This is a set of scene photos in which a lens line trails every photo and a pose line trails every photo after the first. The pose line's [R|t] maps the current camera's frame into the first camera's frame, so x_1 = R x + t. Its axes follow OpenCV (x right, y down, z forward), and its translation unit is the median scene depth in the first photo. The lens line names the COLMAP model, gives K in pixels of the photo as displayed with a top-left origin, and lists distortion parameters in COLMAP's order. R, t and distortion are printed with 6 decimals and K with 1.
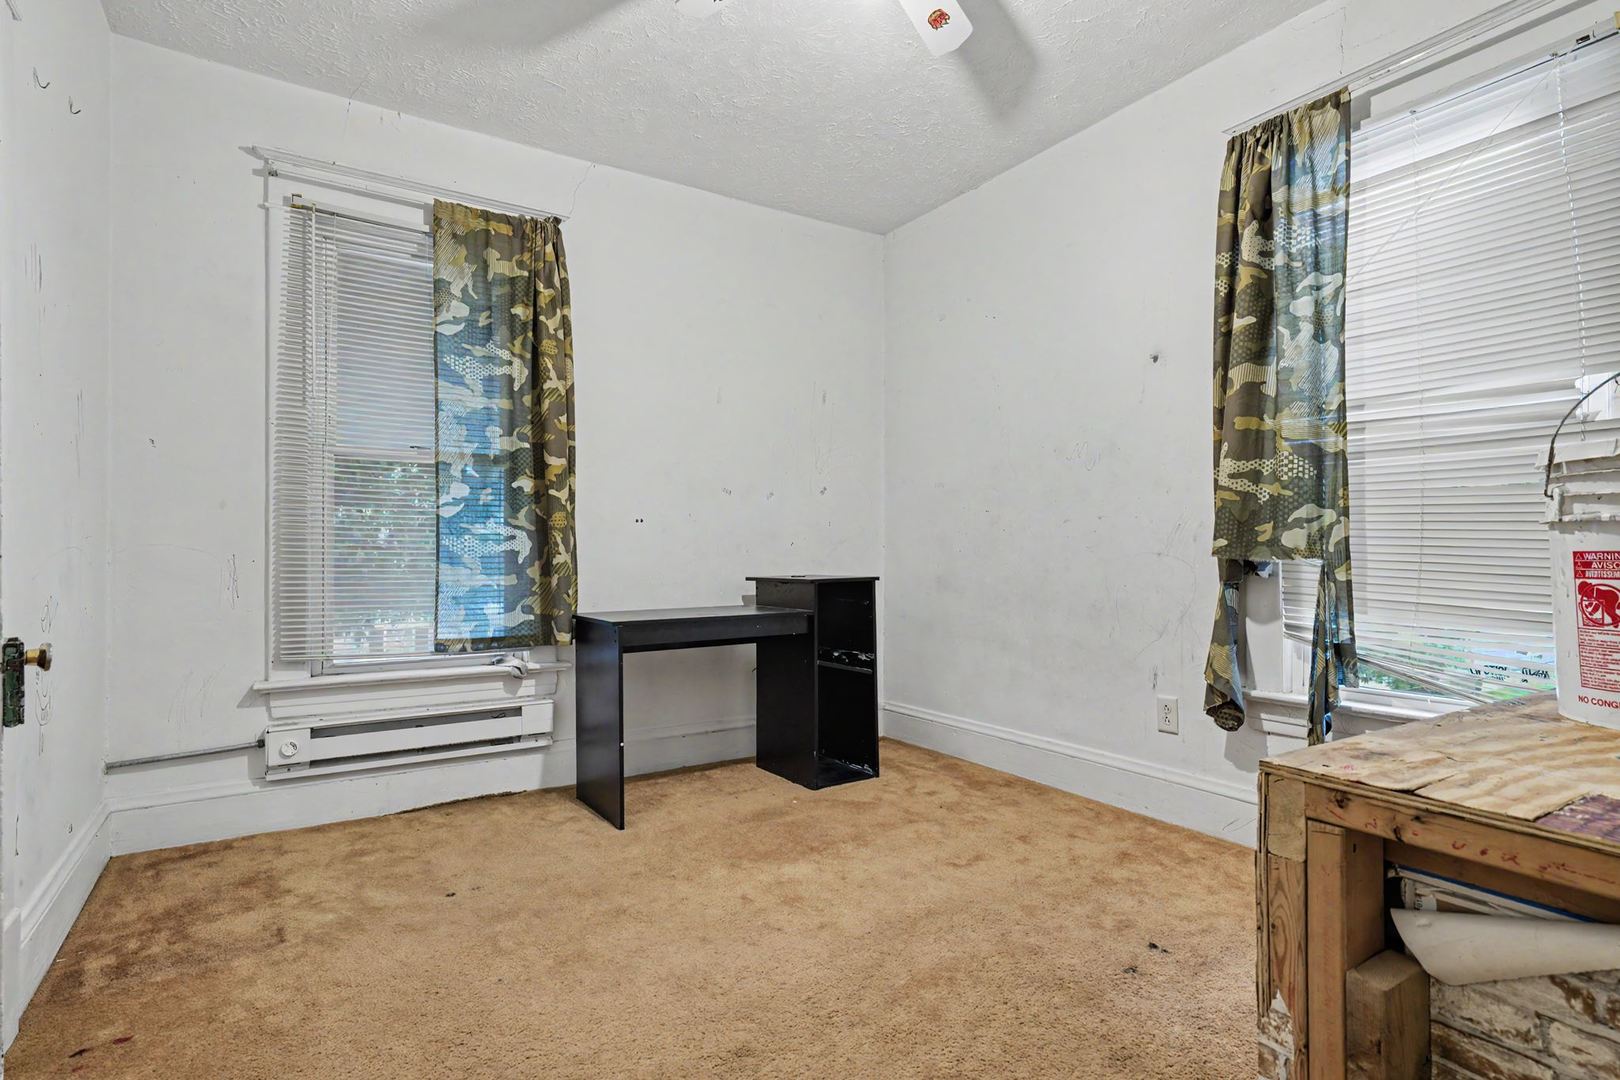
lens RADIAL K [[799.7, 0, 813.5], [0, 799.7, 548.1], [0, 0, 1]] dist [-0.001889, 0.002673]
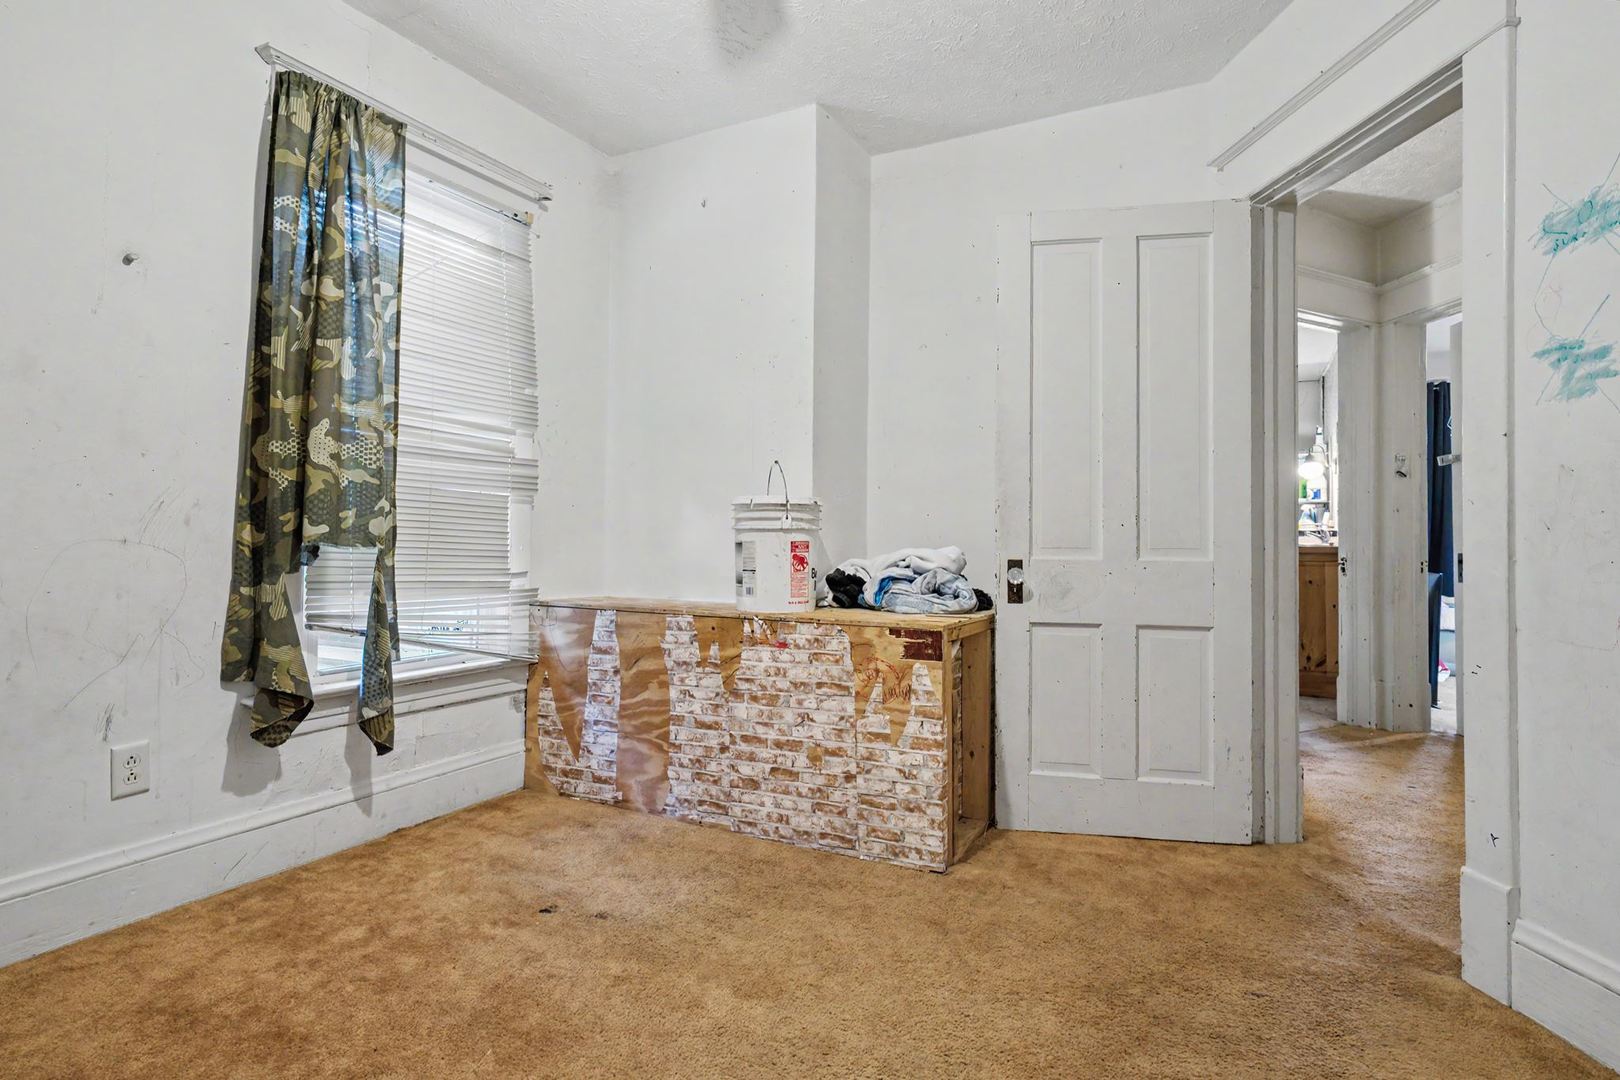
lens RADIAL K [[799.7, 0, 812.7], [0, 799.7, 531.6], [0, 0, 1]] dist [-0.001889, 0.002673]
pose [[-0.459611, 0.007945, 0.888085, -0.576222], [-0.008840, 0.999870, -0.013520, 0.003332], [-0.888076, -0.014064, -0.459481, 0.986066]]
